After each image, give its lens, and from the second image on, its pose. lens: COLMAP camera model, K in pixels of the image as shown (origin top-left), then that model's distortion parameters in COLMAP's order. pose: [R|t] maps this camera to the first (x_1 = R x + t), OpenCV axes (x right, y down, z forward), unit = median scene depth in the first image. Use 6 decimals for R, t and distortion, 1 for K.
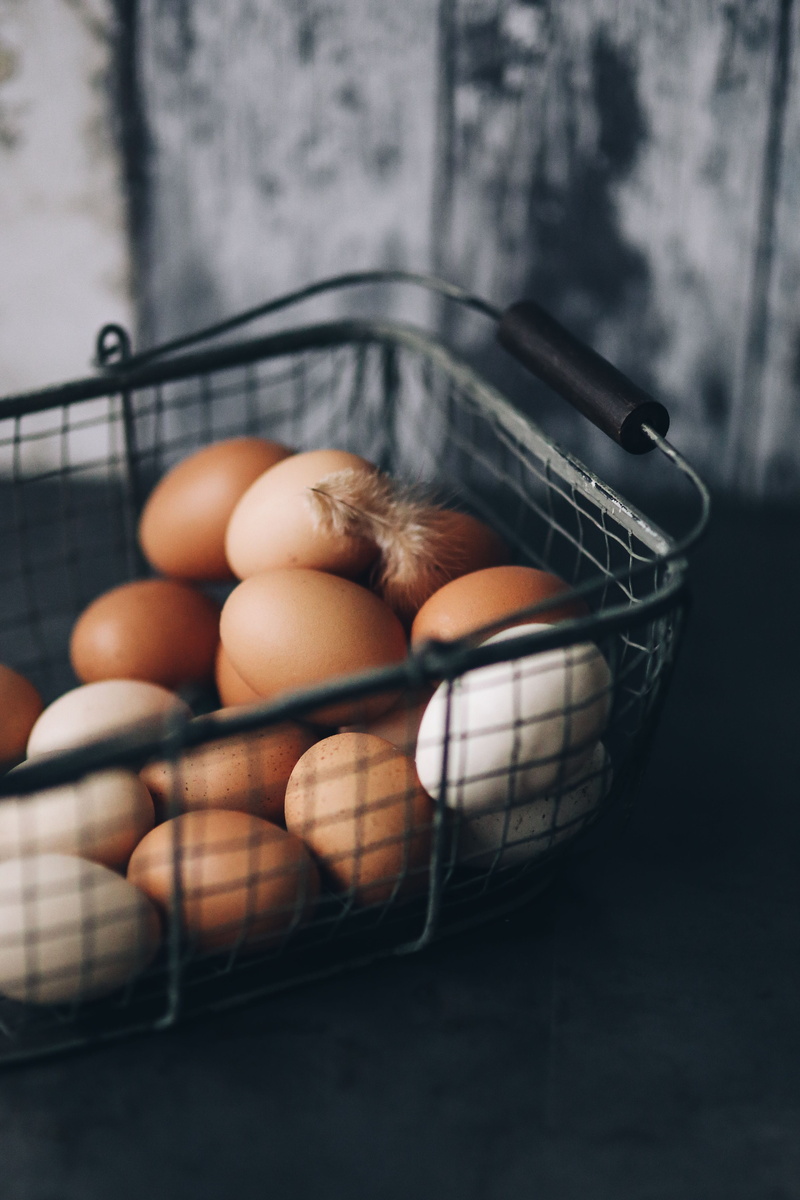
lens RADIAL K [[3812.1, 0, 400.0], [0, 3812.1, 600.0], [0, 0, 1]] dist [-0.006323, -0.668924]
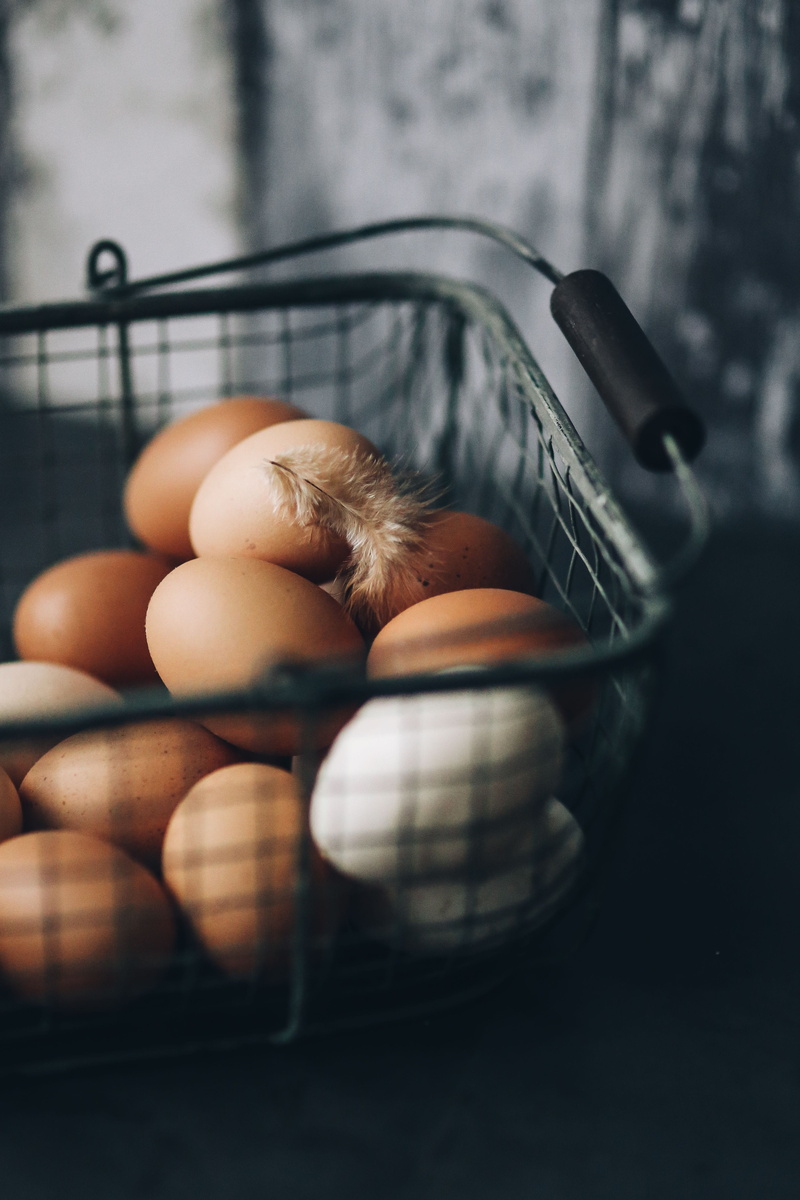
lens RADIAL K [[3812.1, 0, 400.0], [0, 3812.1, 600.0], [0, 0, 1]] dist [-0.006323, -0.668924]
pose [[0.965249, 0.135753, -0.223306, 0.187682], [-0.136760, 0.990543, 0.011026, -0.012541], [0.222691, 0.019897, 0.974686, 0.207504]]
